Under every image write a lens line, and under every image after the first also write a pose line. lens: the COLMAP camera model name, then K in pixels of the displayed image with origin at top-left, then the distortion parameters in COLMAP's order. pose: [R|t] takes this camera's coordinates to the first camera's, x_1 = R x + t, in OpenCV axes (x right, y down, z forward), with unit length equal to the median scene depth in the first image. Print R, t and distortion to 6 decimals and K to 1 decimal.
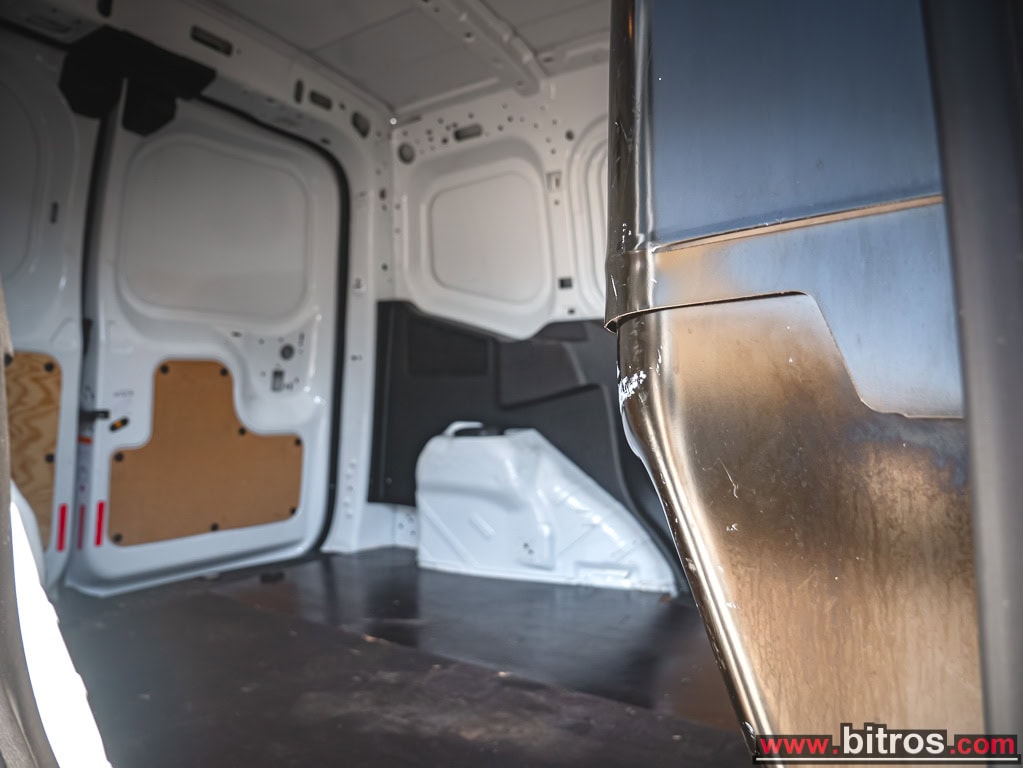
lens RADIAL K [[719.1, 0, 511.5], [0, 719.1, 384.9], [0, 0, 1]] dist [-0.048693, 0.015807]
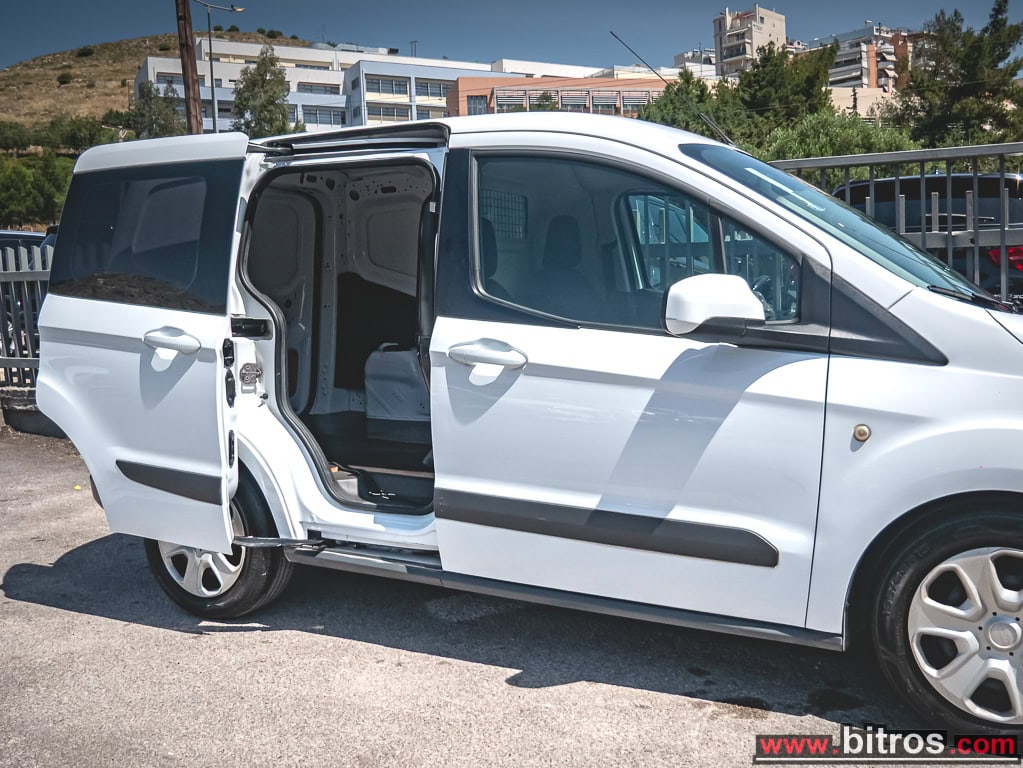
lens RADIAL K [[719.1, 0, 511.4], [0, 719.1, 383.4], [0, 0, 1]] dist [-0.048693, 0.015807]
pose [[0.994210, -0.008045, 0.107152, 0.049273], [-0.006202, 0.991234, 0.131971, -0.089012], [-0.107274, -0.131872, 0.985445, -0.864255]]
